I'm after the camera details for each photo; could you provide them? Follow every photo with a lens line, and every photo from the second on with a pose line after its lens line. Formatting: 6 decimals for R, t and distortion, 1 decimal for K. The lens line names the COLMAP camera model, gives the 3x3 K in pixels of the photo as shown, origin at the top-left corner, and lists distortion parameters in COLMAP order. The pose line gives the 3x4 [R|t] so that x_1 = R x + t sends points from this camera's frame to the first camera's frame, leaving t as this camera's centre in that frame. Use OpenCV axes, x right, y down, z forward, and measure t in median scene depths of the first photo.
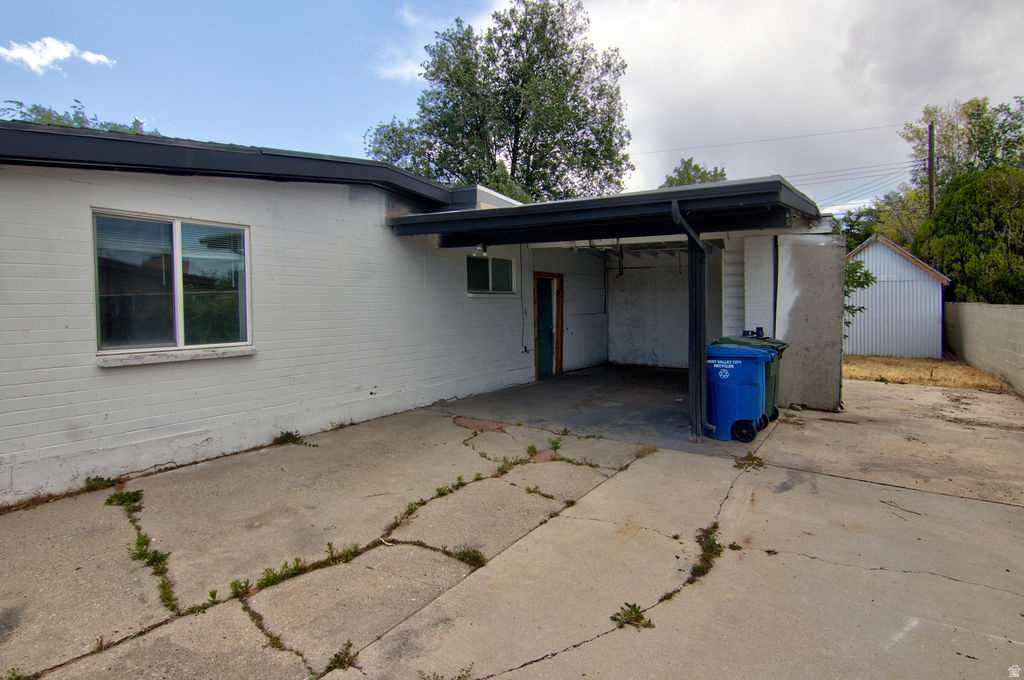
lens RADIAL K [[549.3, 0, 509.6], [0, 549.3, 310.8], [0, 0, 1]] dist [0.000546, 0.000205]
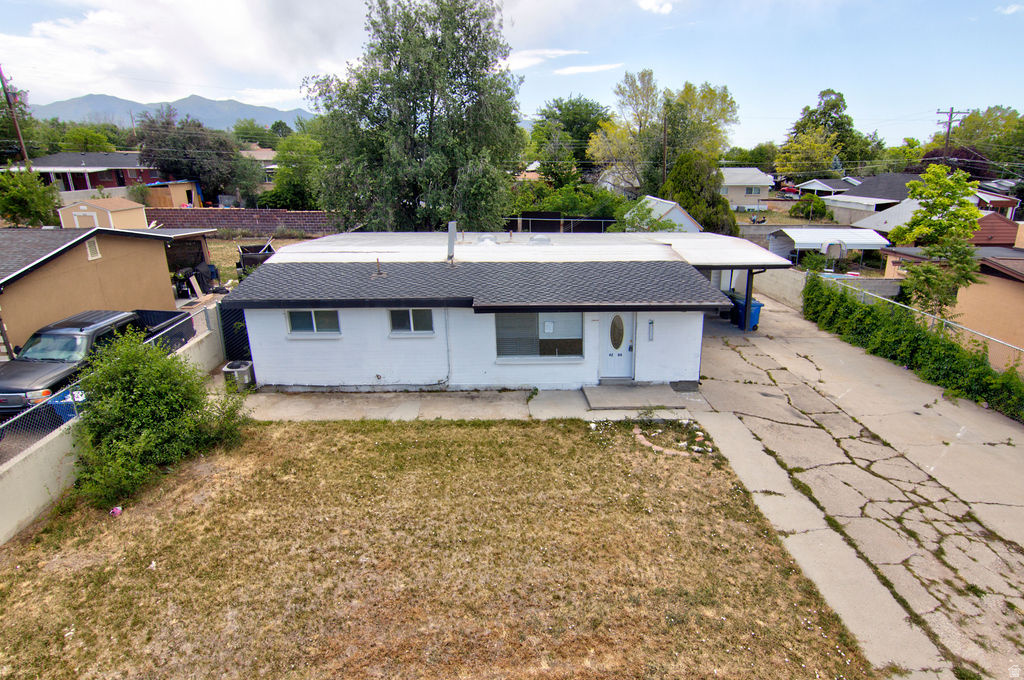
lens RADIAL K [[573.3, 0, 512.0], [0, 573.3, 340.0], [0, 0, 1]] dist [0.000216, -0.000023]
pose [[0.798452, -0.173678, 0.576463, -2.320206], [0.000734, 0.957768, 0.287541, -0.594551], [-0.602058, -0.229165, 0.764859, -0.648364]]
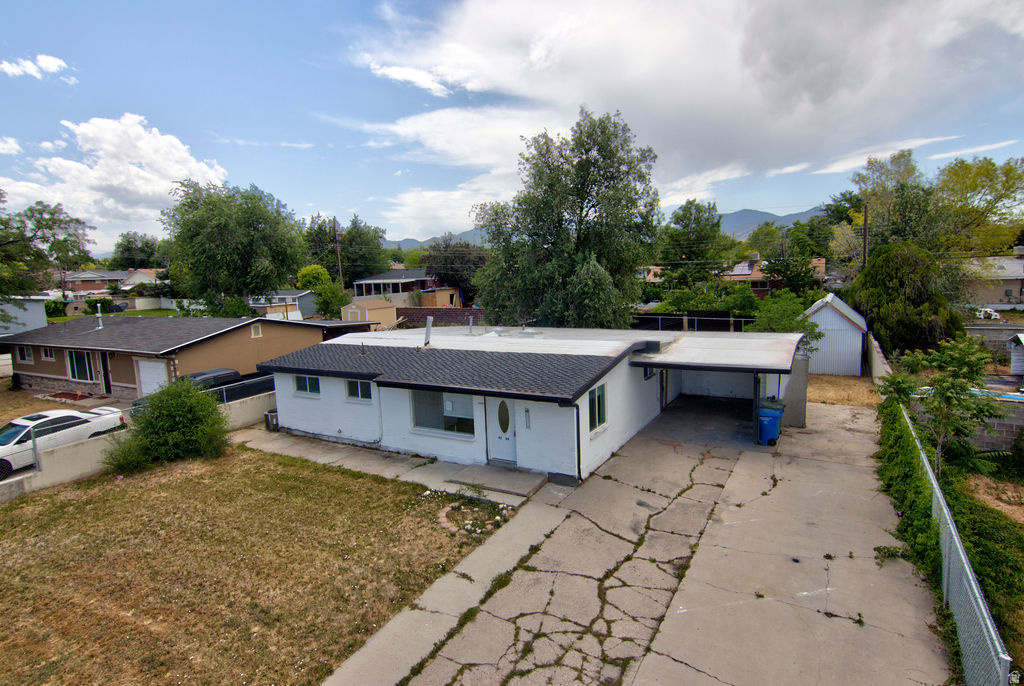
lens RADIAL K [[561.3, 0, 512.0], [0, 561.3, 343.0], [0, 0, 1]] dist [-0.000055, 0.000082]
pose [[0.996869, -0.043600, 0.065959, -0.903354], [0.035782, 0.992676, 0.115385, -0.563127], [-0.070507, -0.112664, 0.991128, -1.433371]]
